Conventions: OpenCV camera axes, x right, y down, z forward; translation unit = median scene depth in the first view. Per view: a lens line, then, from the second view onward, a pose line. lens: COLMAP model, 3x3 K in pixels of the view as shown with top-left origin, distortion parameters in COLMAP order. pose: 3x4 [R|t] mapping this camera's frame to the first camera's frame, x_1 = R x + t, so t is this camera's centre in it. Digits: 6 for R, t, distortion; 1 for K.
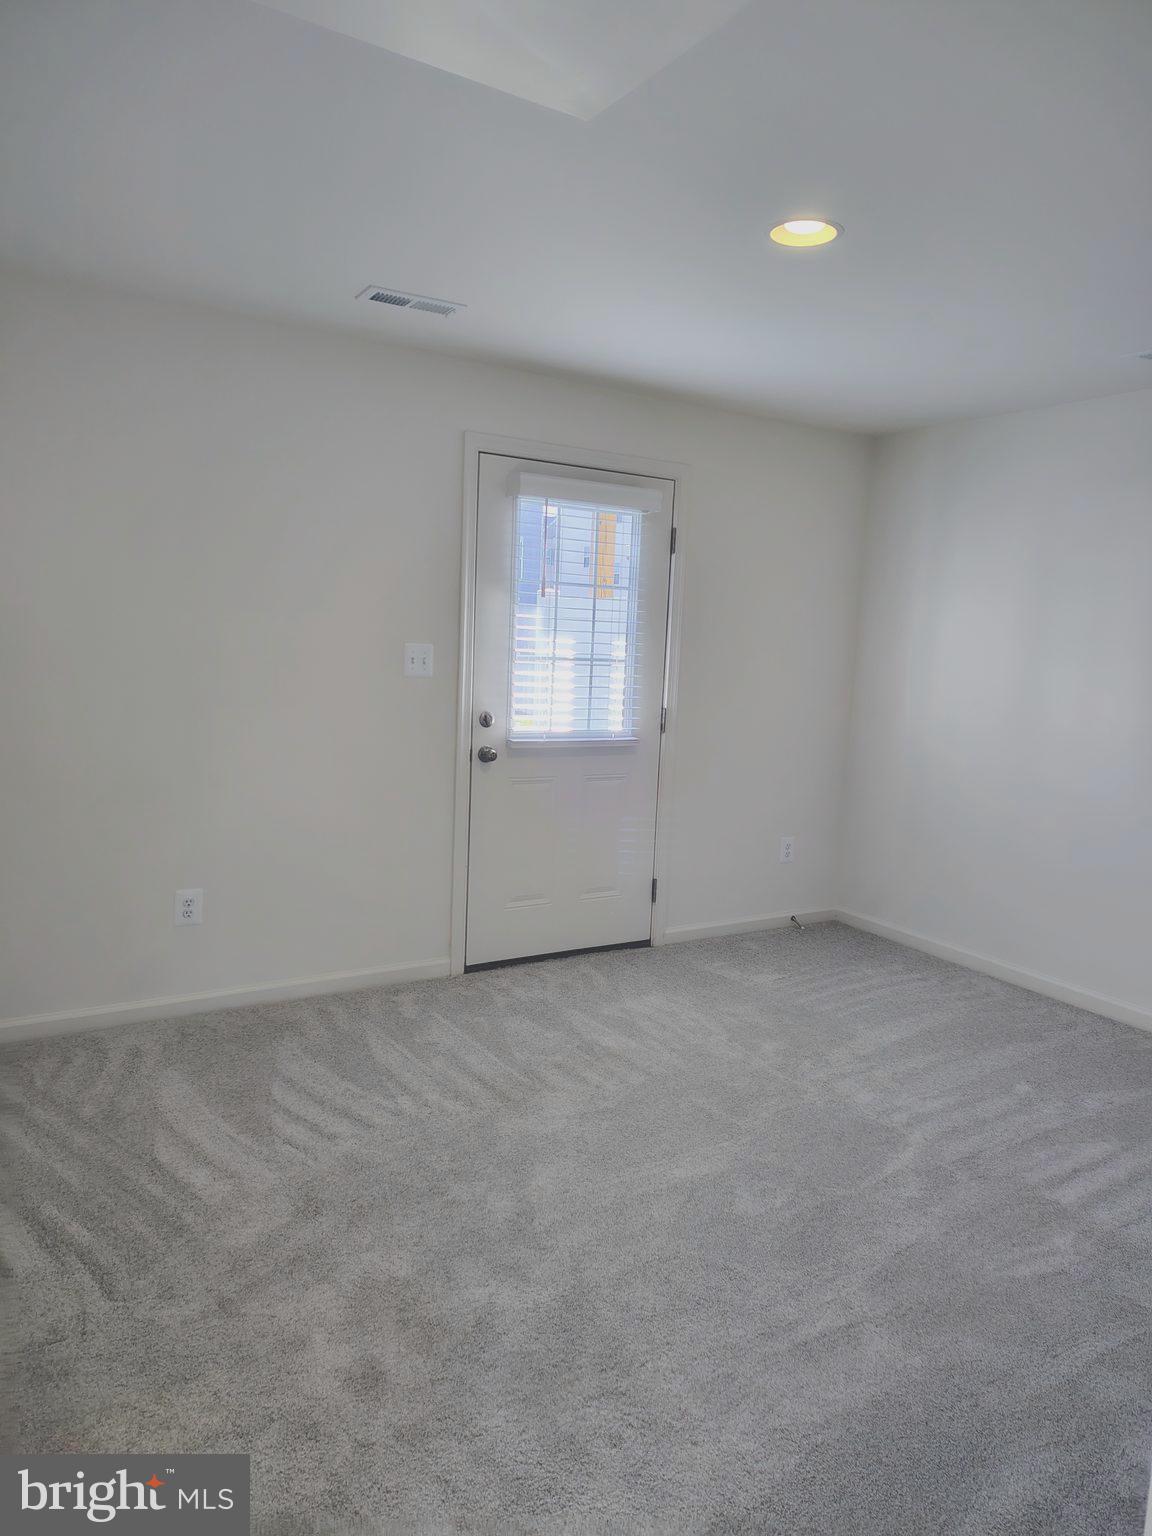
lens RADIAL K [[1052.1, 0, 578.6], [0, 1052.1, 769.1], [0, 0, 1]] dist [0.027945, -0.013200]
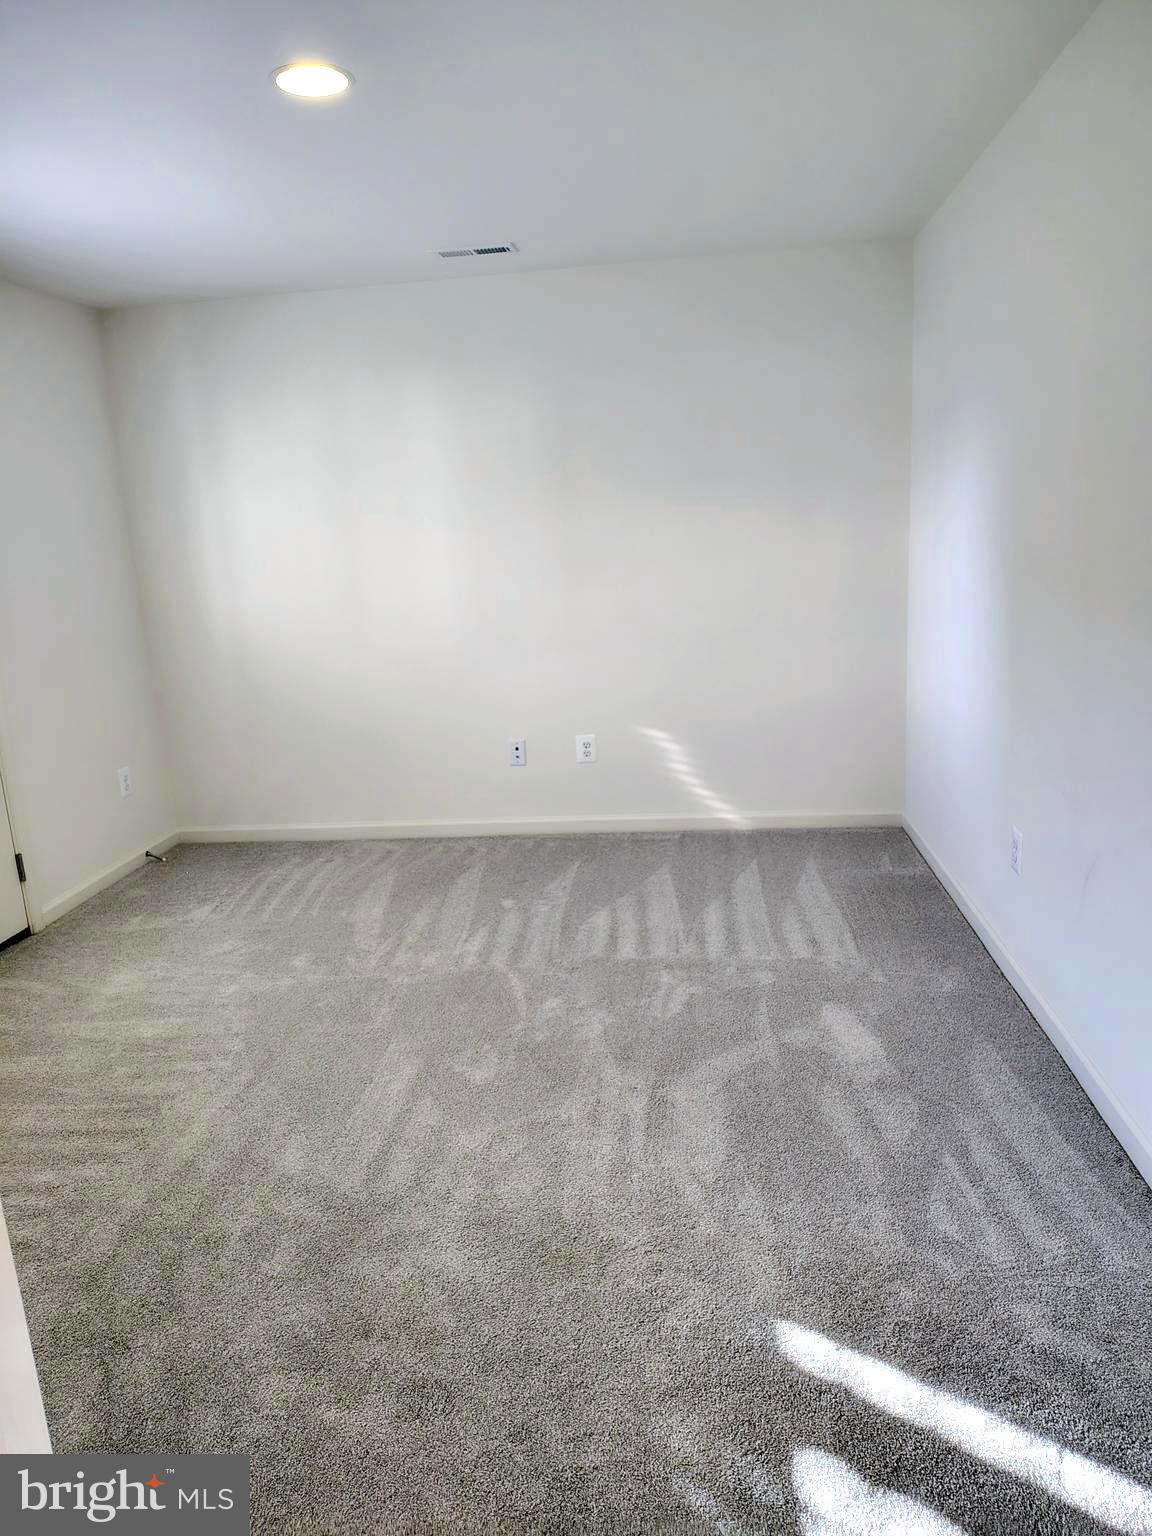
lens RADIAL K [[1052.1, 0, 578.7], [0, 1052.1, 768.4], [0, 0, 1]] dist [0.027945, -0.013200]
pose [[0.600231, -0.251197, 0.759357, -0.325201], [0.184344, 0.967289, 0.174267, -0.026888], [-0.778293, 0.035382, 0.626904, 0.174839]]
